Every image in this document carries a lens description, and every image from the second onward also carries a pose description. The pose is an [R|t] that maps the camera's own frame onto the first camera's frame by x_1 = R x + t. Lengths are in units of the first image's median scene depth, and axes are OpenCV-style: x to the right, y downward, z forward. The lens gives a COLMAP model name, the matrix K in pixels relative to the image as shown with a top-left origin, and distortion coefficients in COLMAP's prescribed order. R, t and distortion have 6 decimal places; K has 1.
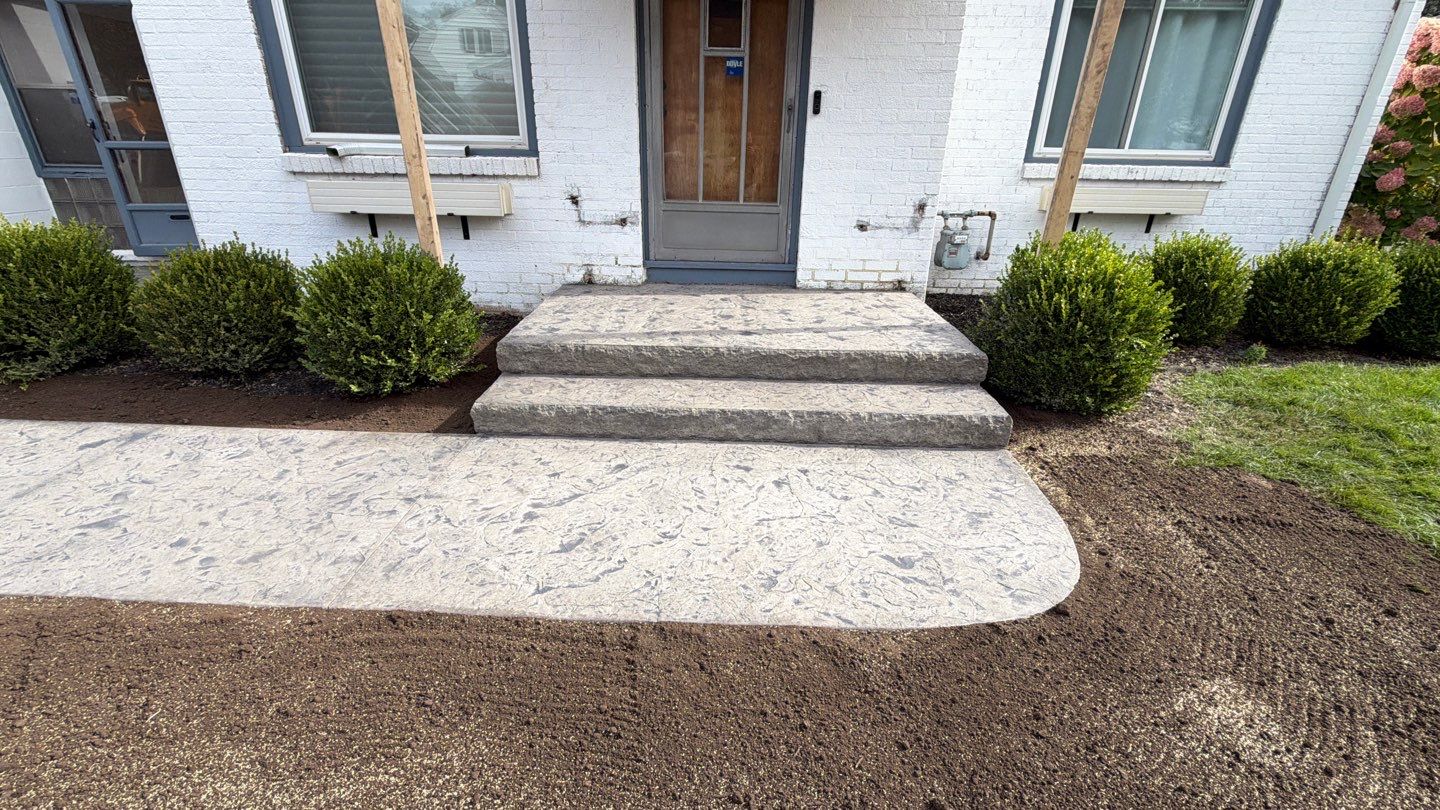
lens RADIAL K [[615.5, 0, 715.9], [0, 615.5, 407.0], [0, 0, 1]] dist [0.000101, -0.000337]
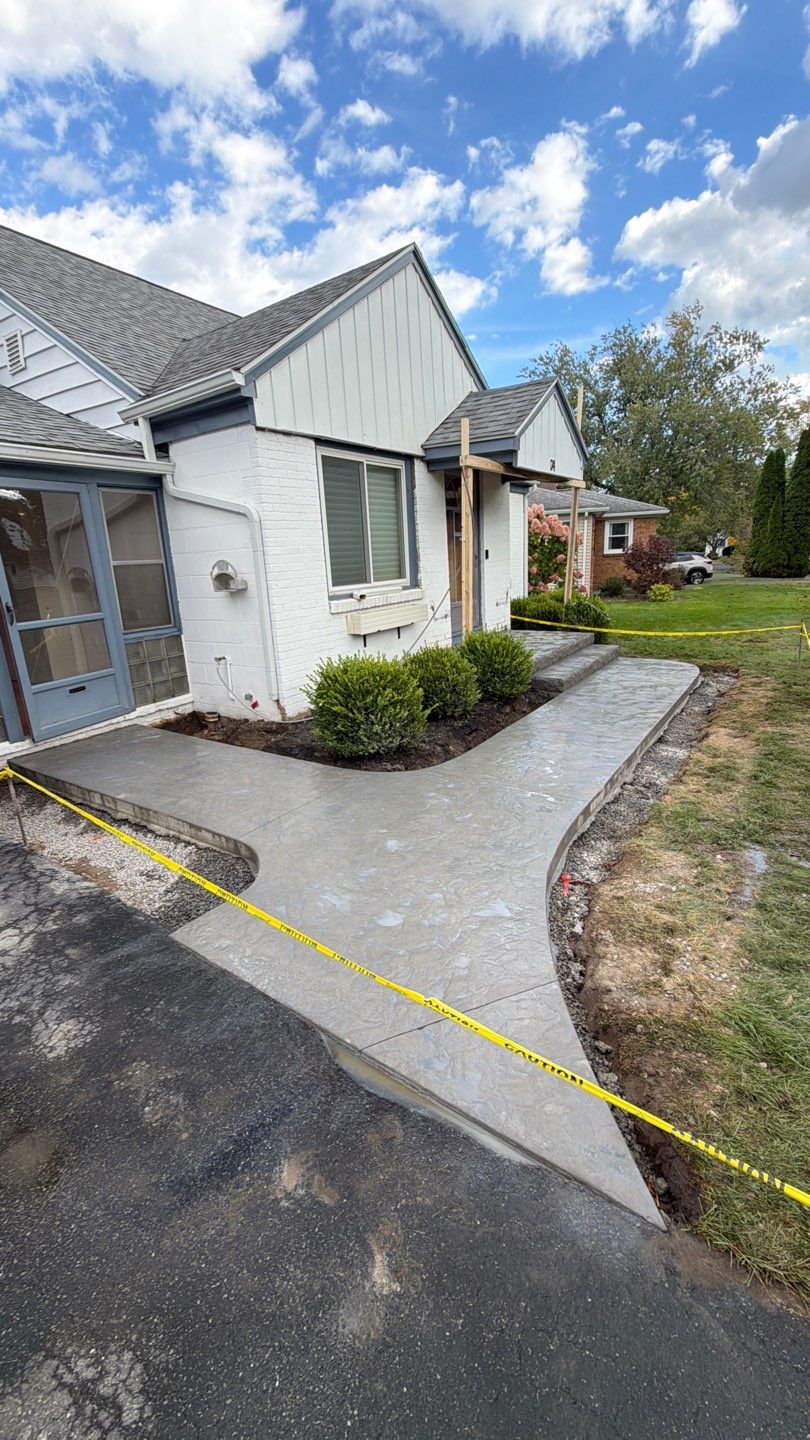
lens RADIAL K [[597.9, 0, 405.0], [0, 597.9, 720.0], [0, 0, 1]] dist [0.001081, -0.000003]
pose [[0.523333, -0.269700, 0.808322, -1.835939], [0.386069, 0.920692, 0.057240, -0.160085], [-0.759653, 0.282113, 0.585952, 0.093018]]
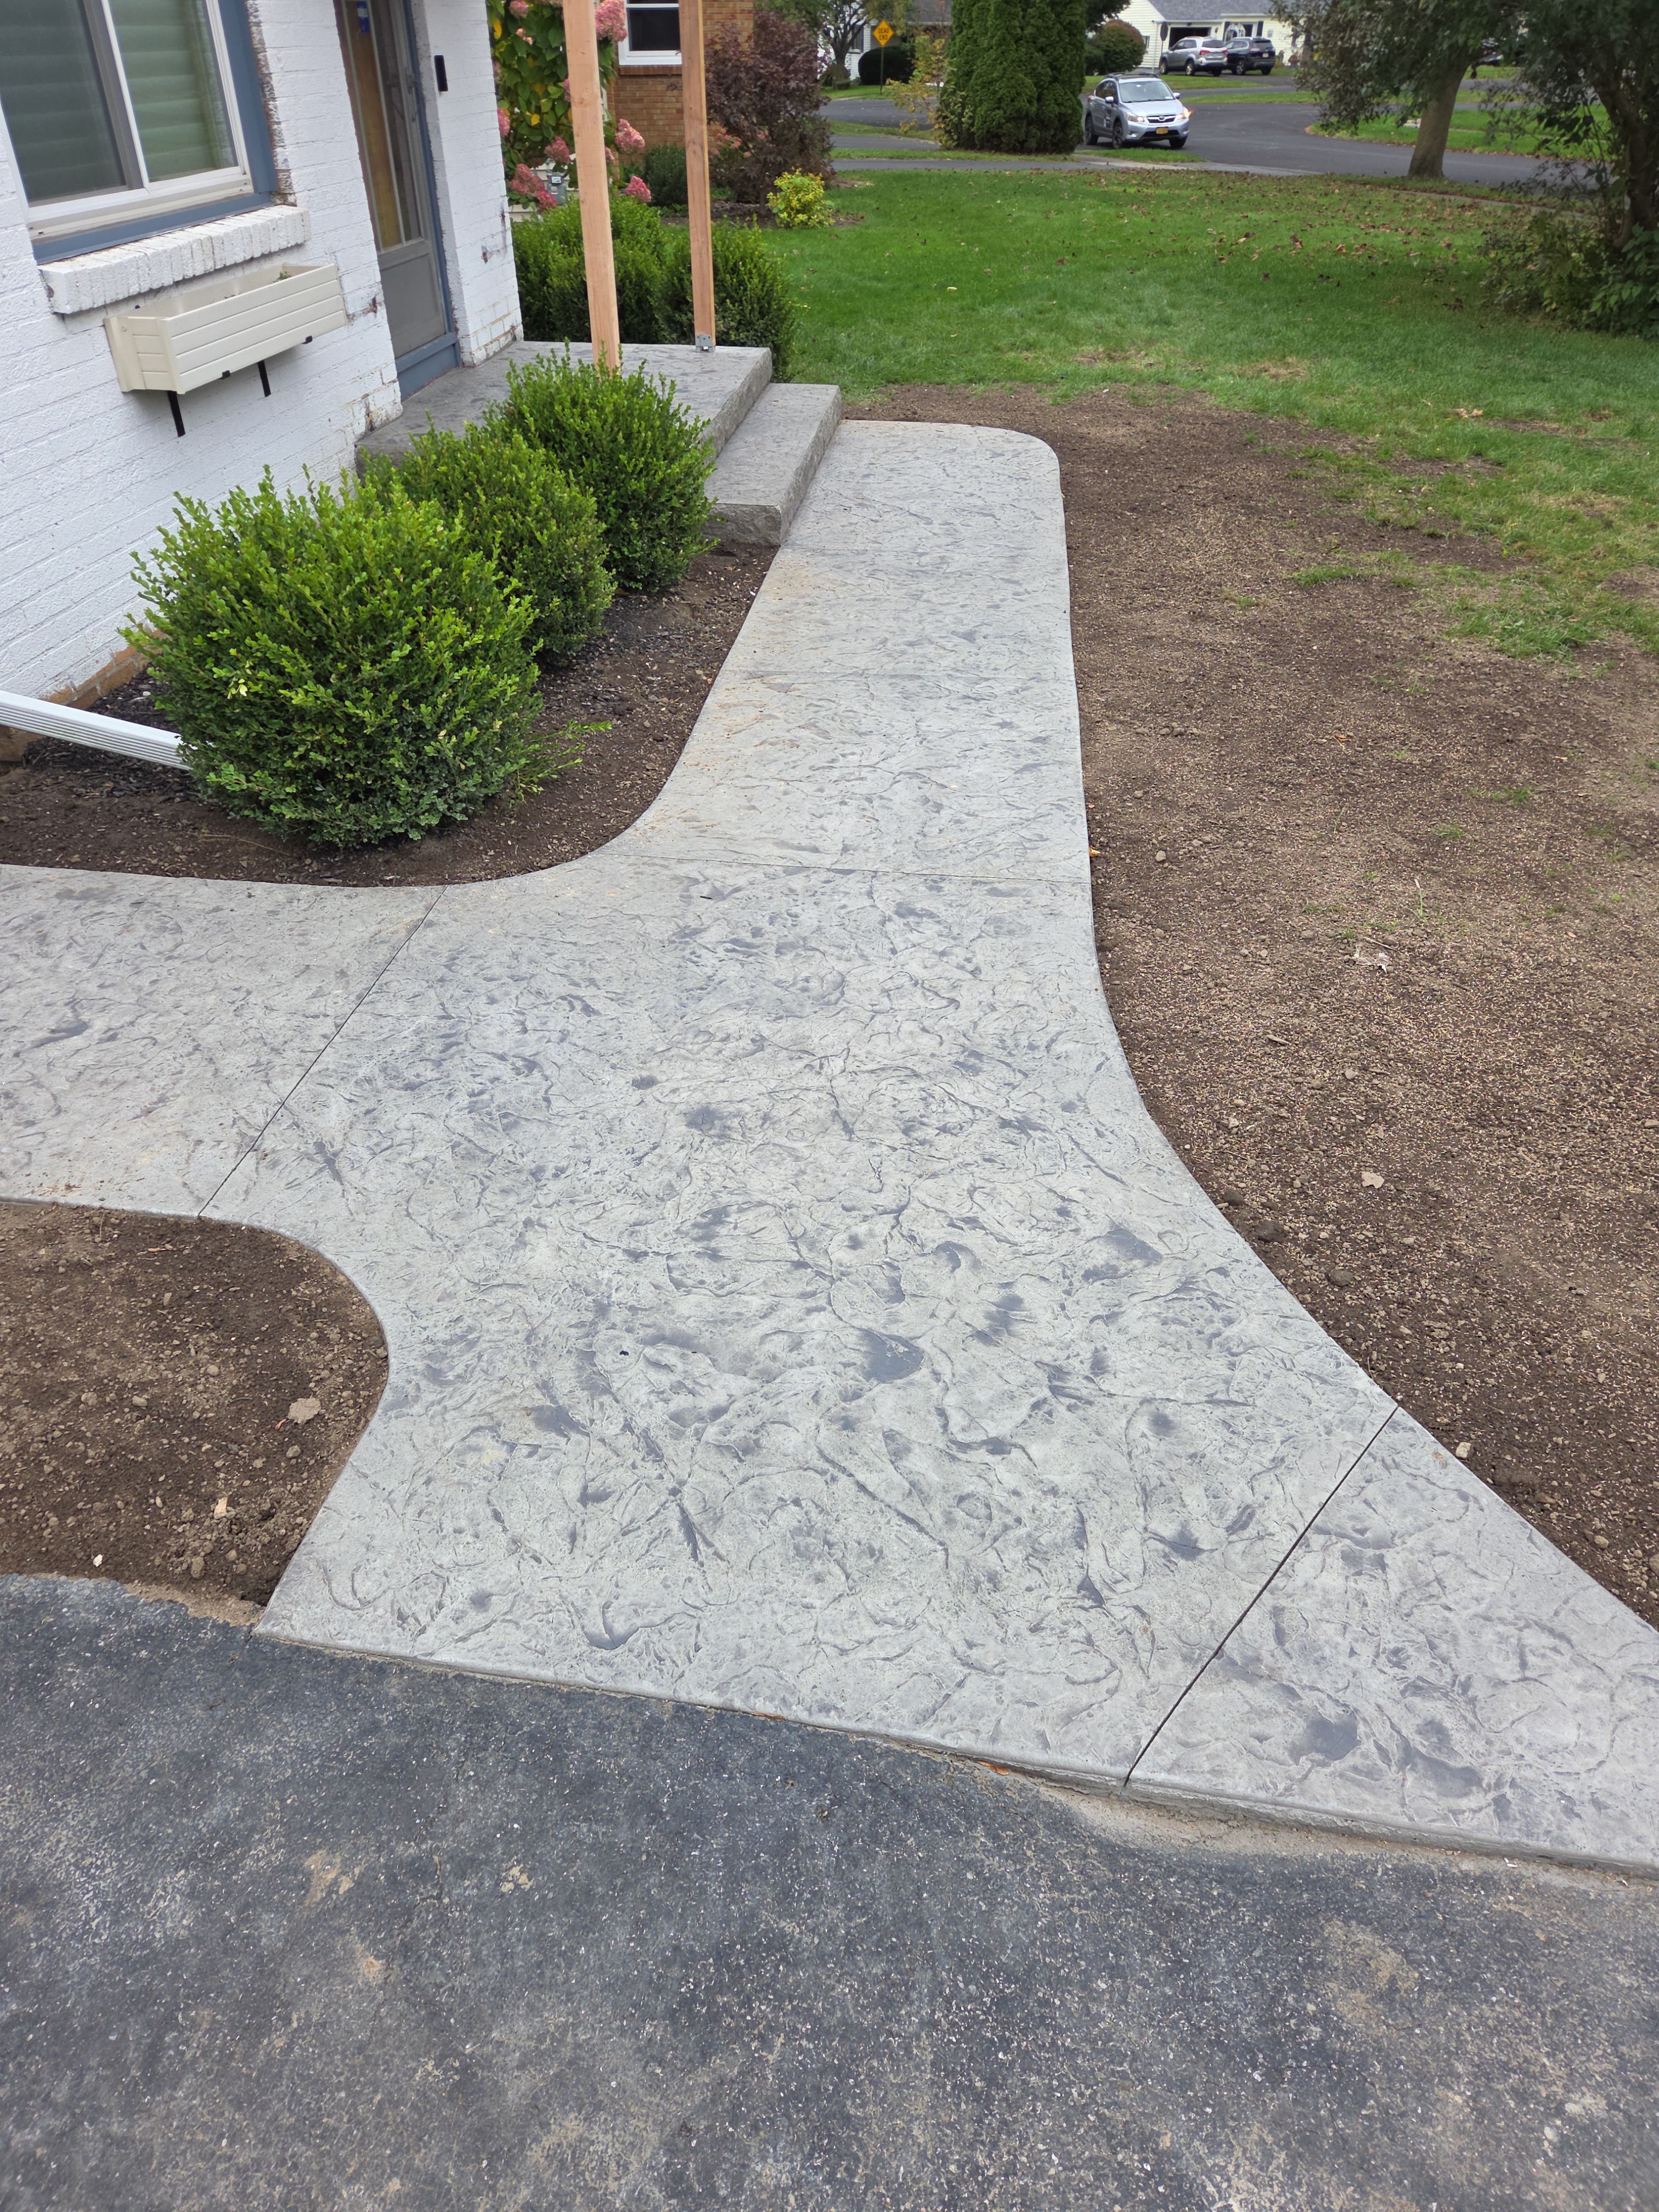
lens RADIAL K [[1471.3, 0, 818.1], [0, 1471.3, 1106.2], [0, 0, 1]] dist [0.079016, -0.069392]
pose [[0.089644, -0.598174, 0.796337, -1.776262], [0.396563, 0.754880, 0.522392, -0.306493], [-0.913620, 0.268969, 0.304884, 0.365106]]
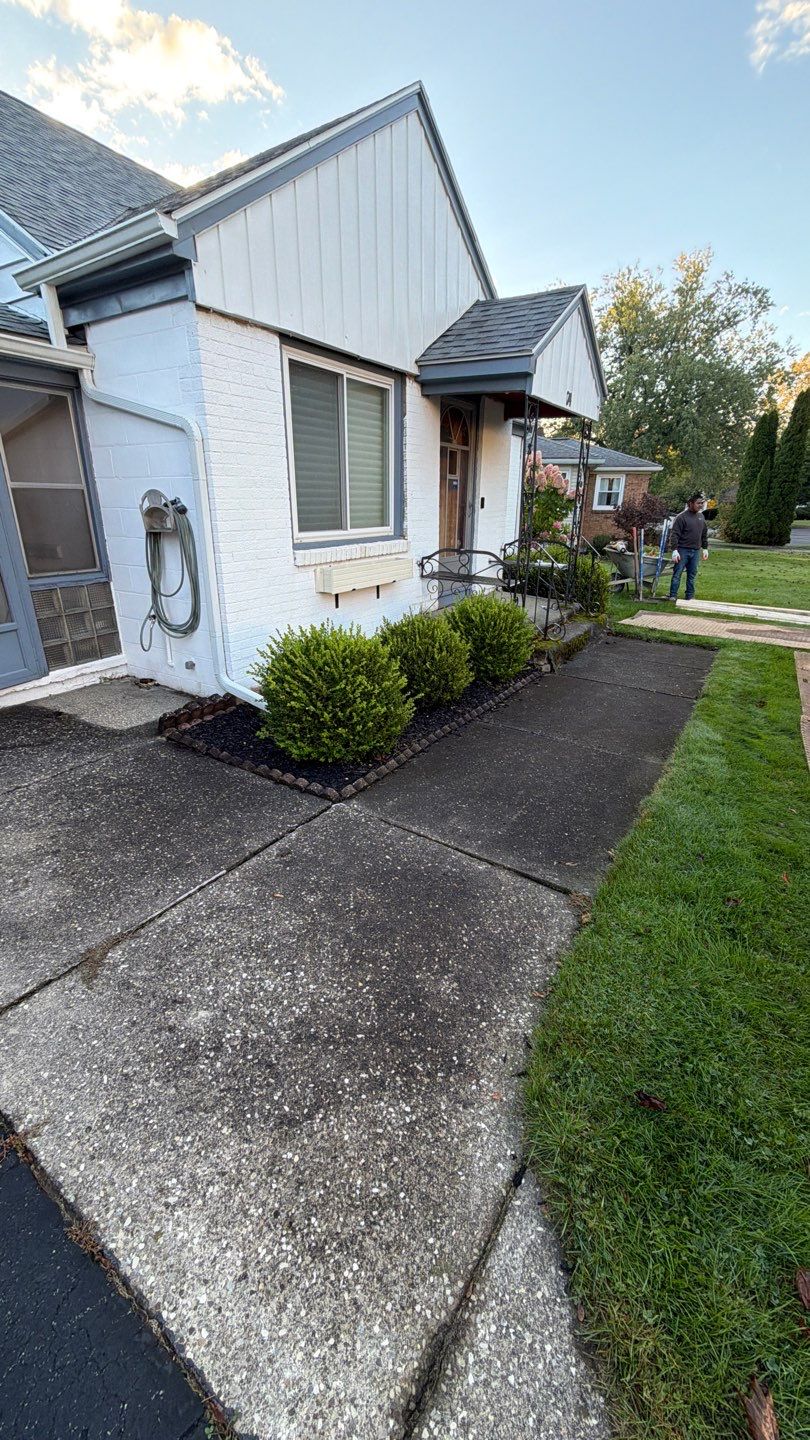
lens RADIAL K [[573.7, 0, 405.1], [0, 573.7, 722.5], [0, 0, 1]] dist [-0.000360, -0.000015]
pose [[0.500678, -0.328124, 0.801035, -1.588741], [0.337855, 0.926054, 0.168163, -0.215803], [-0.796979, 0.186438, 0.574513, 0.240996]]
